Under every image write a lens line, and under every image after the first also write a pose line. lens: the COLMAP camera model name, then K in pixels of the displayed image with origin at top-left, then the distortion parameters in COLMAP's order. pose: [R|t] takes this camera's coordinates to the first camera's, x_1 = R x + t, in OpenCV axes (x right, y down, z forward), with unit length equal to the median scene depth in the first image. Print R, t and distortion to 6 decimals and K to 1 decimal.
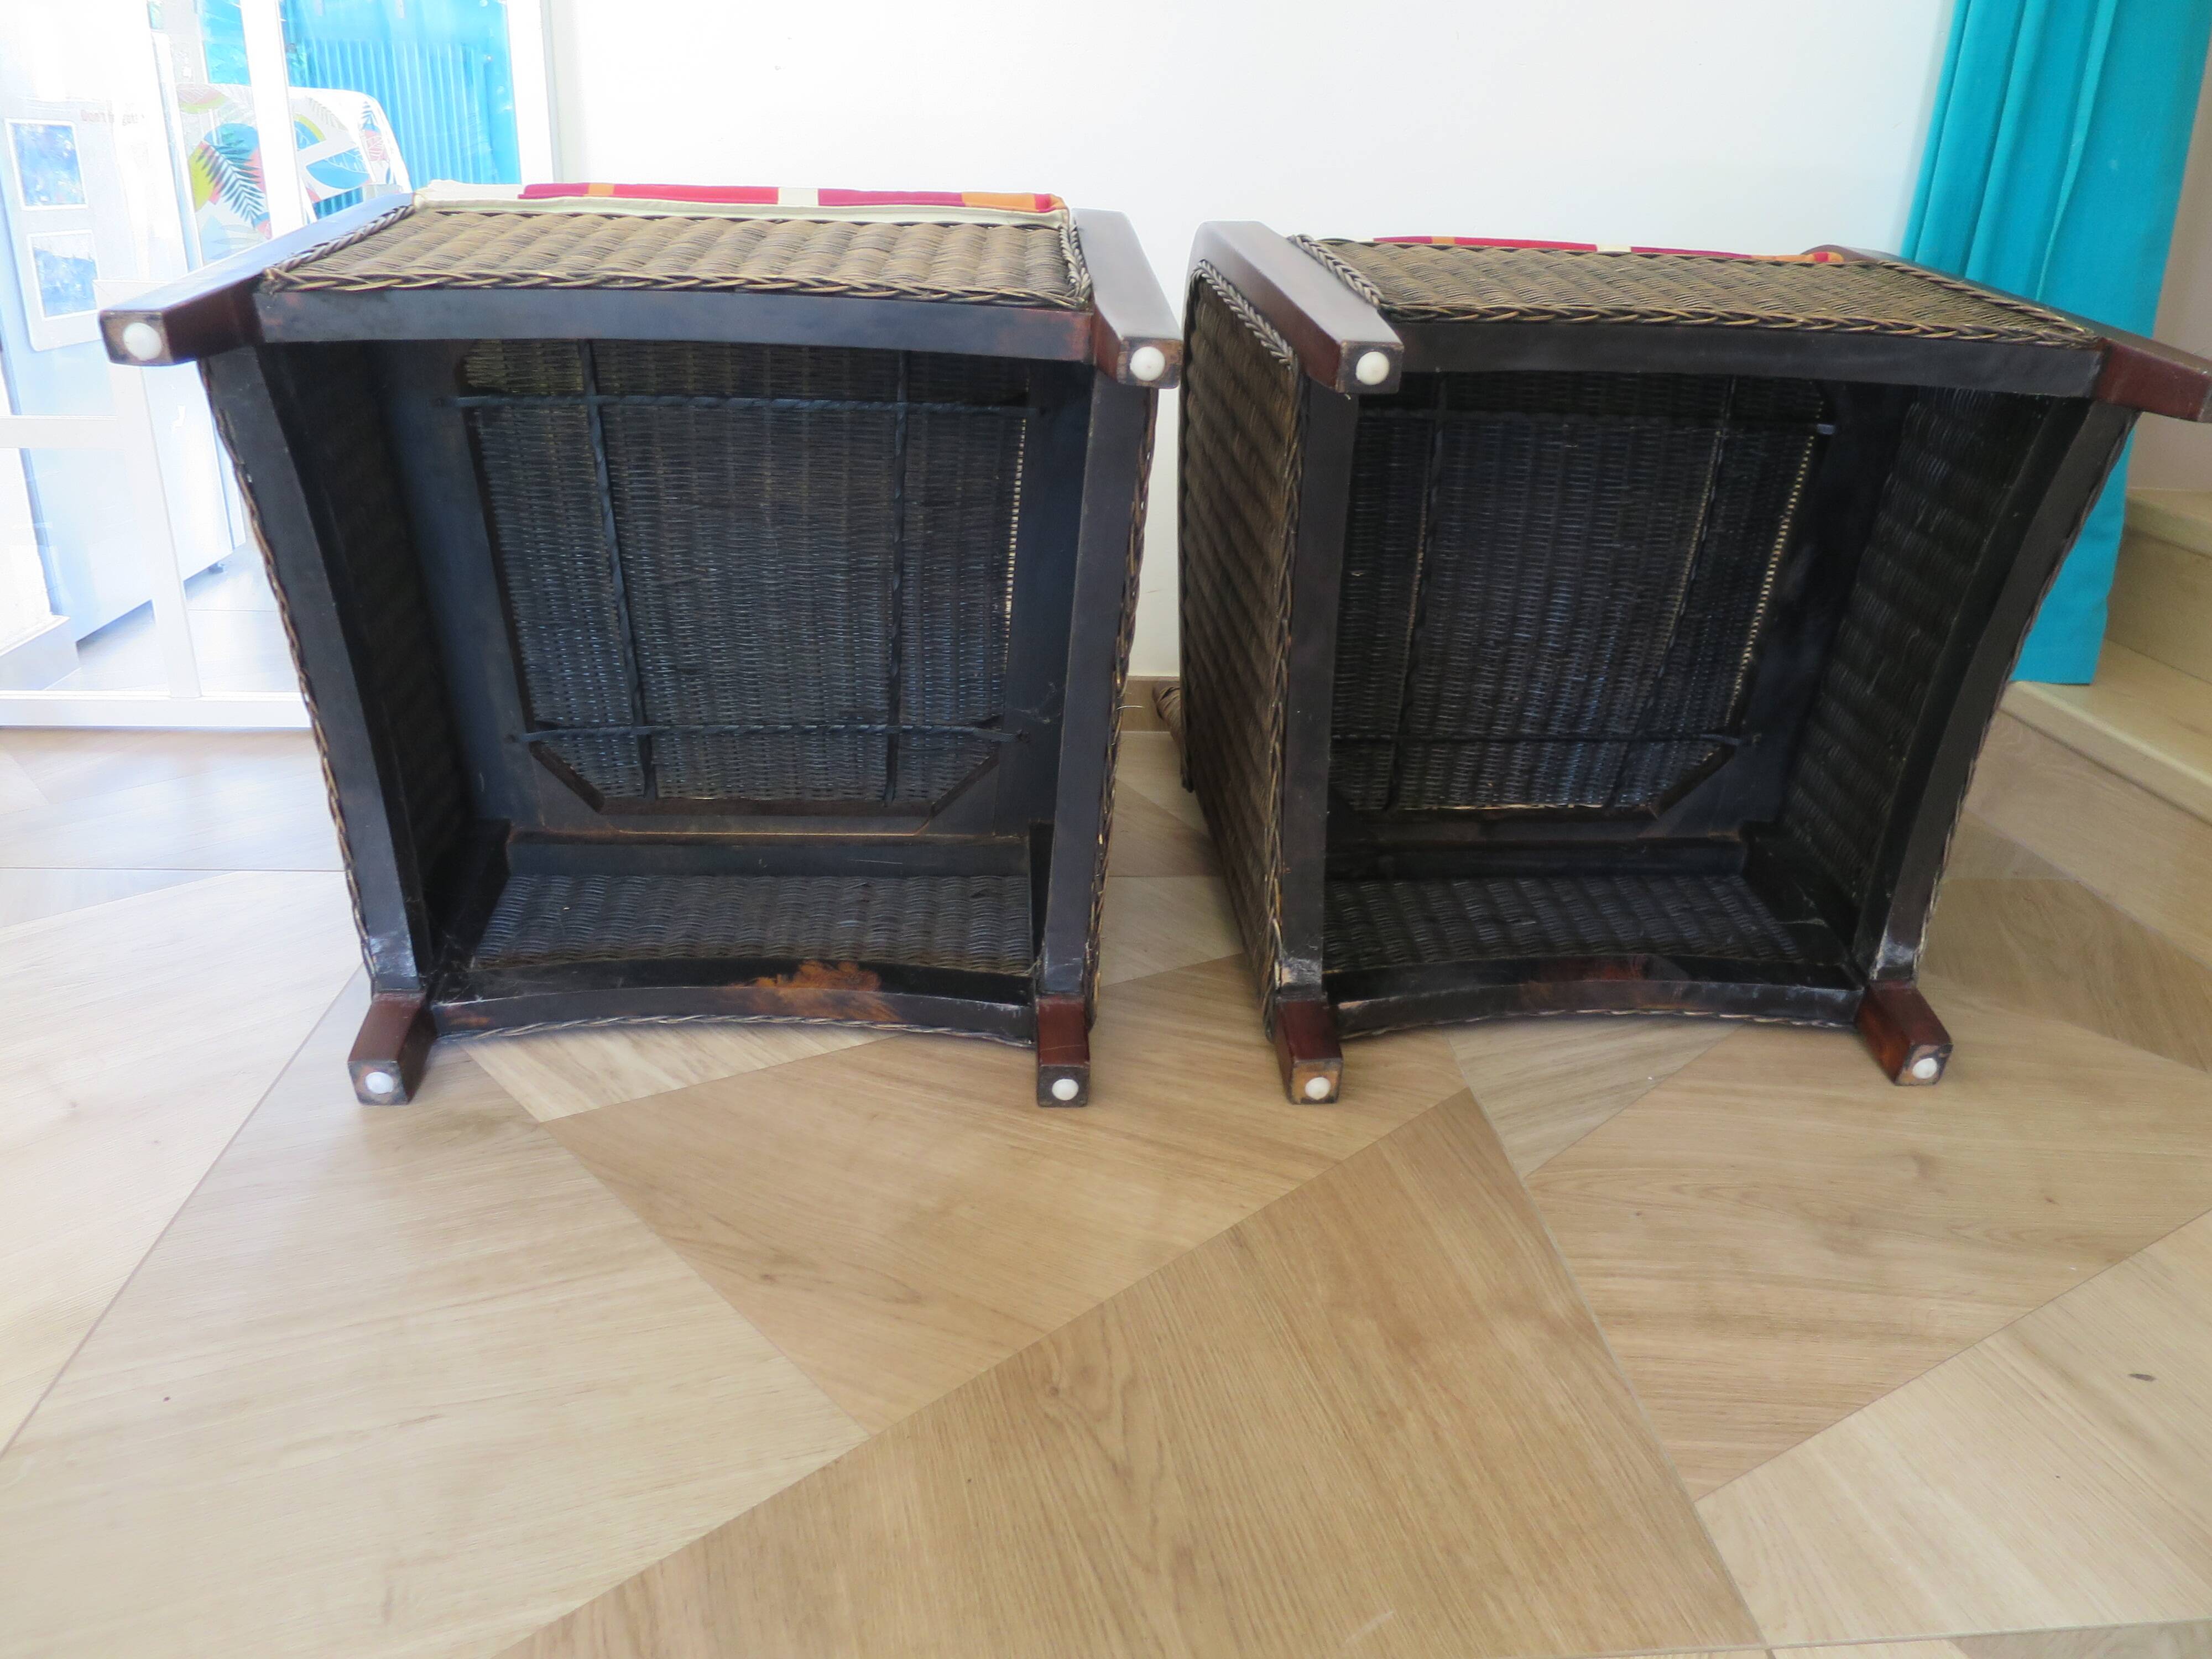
lens RADIAL K [[1572.6, 0, 1101.6], [0, 1572.6, 859.7], [0, 0, 1]] dist [-0.051756, 0.017053]
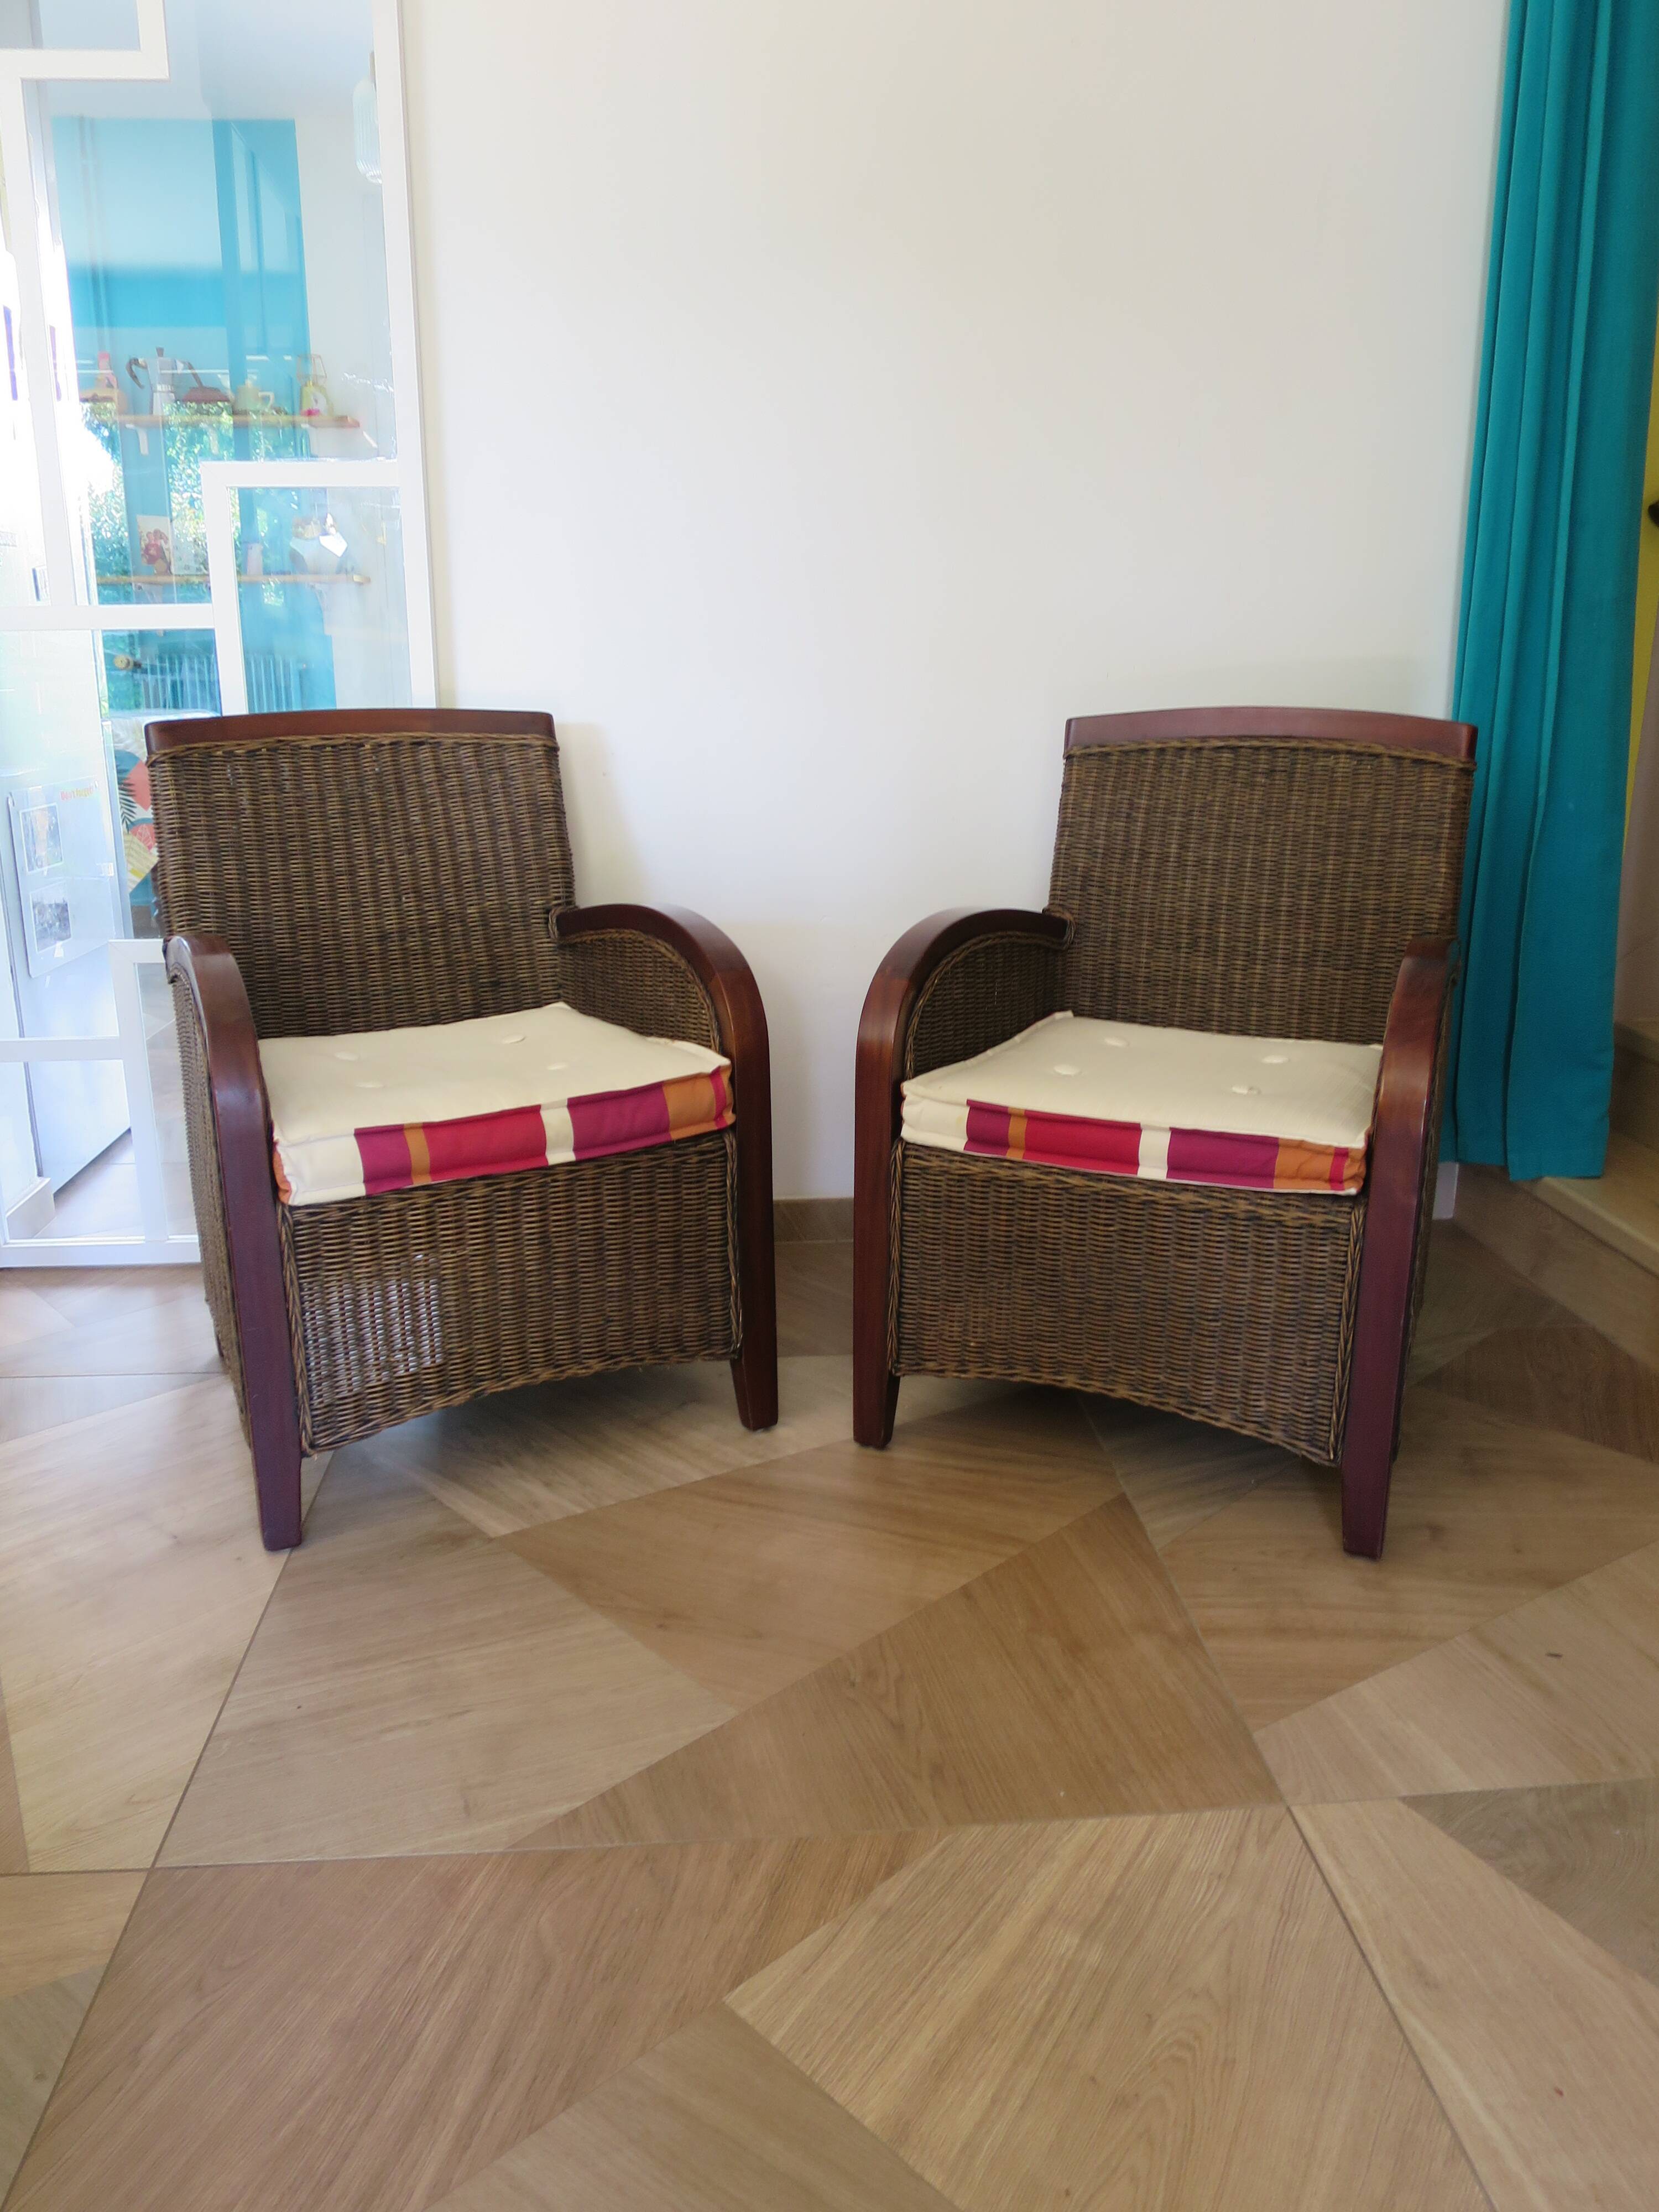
lens RADIAL K [[1579.7, 0, 840.2], [0, 1579.7, 1143.7], [0, 0, 1]] dist [-0.050729, 0.013713]
pose [[0.999280, -0.037914, 0.001448, -0.019269], [0.037824, 0.992444, -0.116720, -0.015690], [0.002989, 0.116691, 0.993164, -0.521092]]
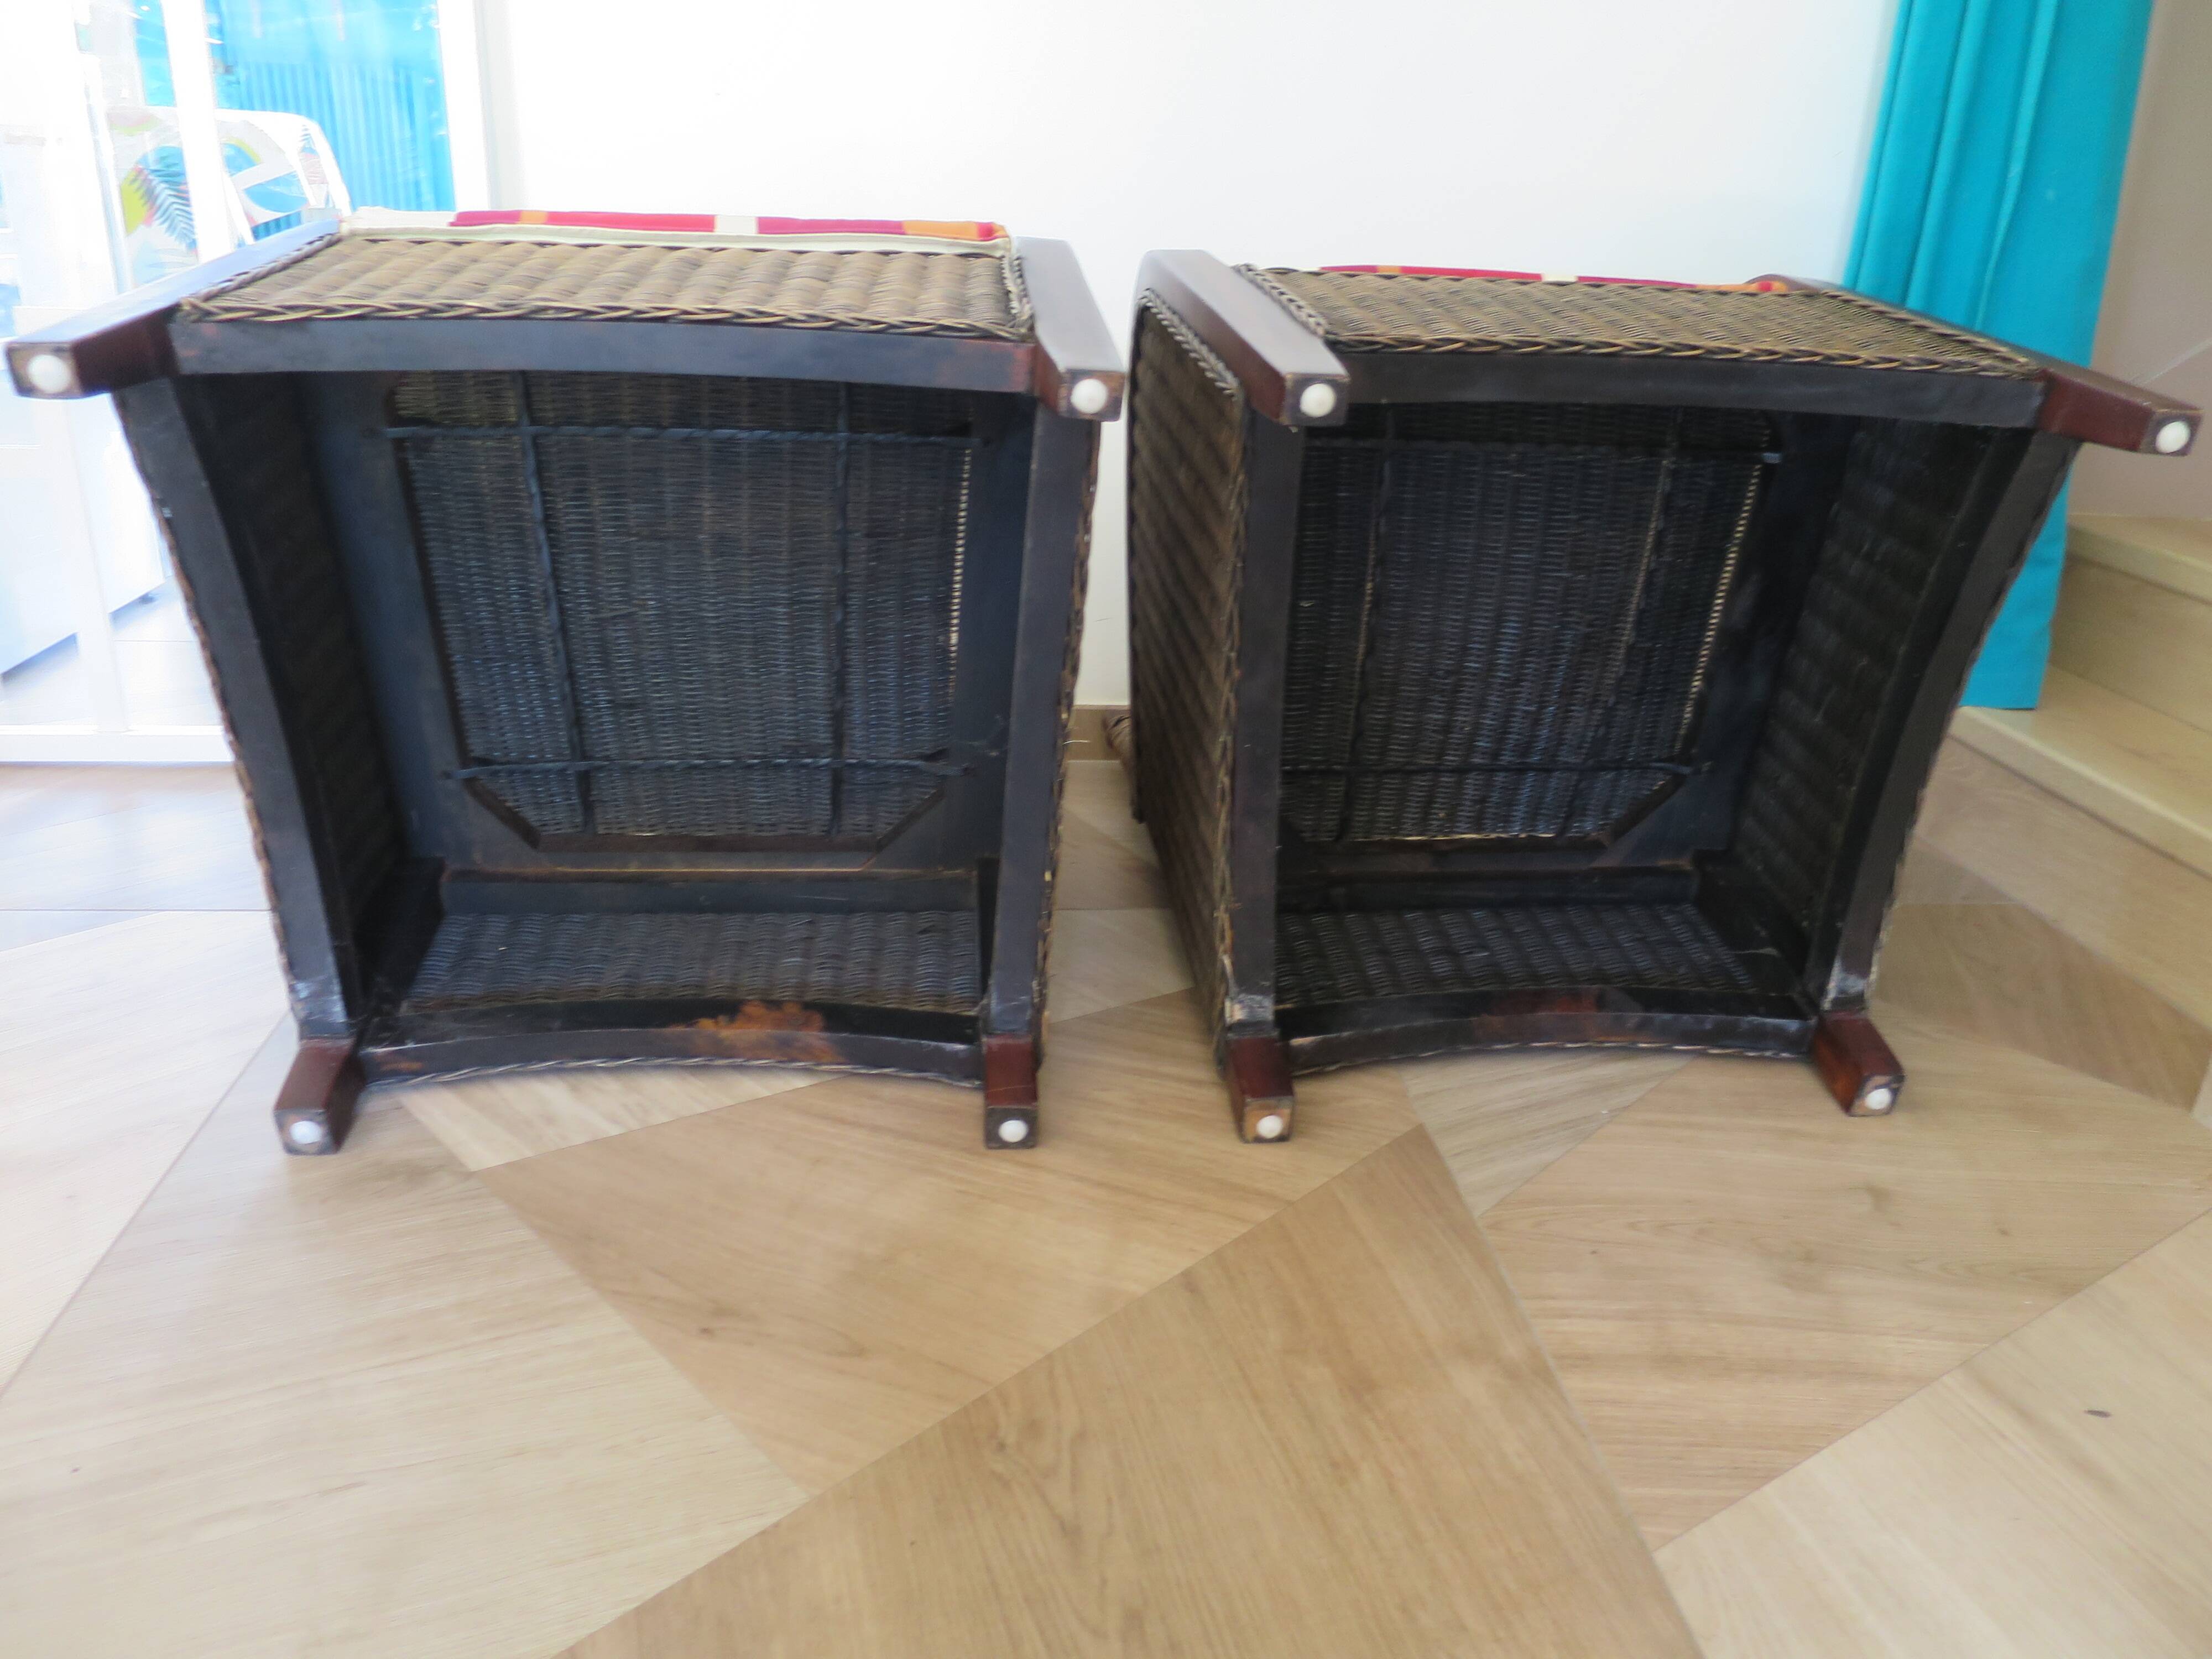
lens RADIAL K [[1572.6, 0, 1101.2], [0, 1572.6, 860.0], [0, 0, 1]] dist [-0.051756, 0.017053]
pose [[0.999613, -0.006681, 0.027015, 0.006745], [0.007030, 0.999893, -0.012864, -0.010538], [-0.026926, 0.013049, 0.999552, 0.016088]]
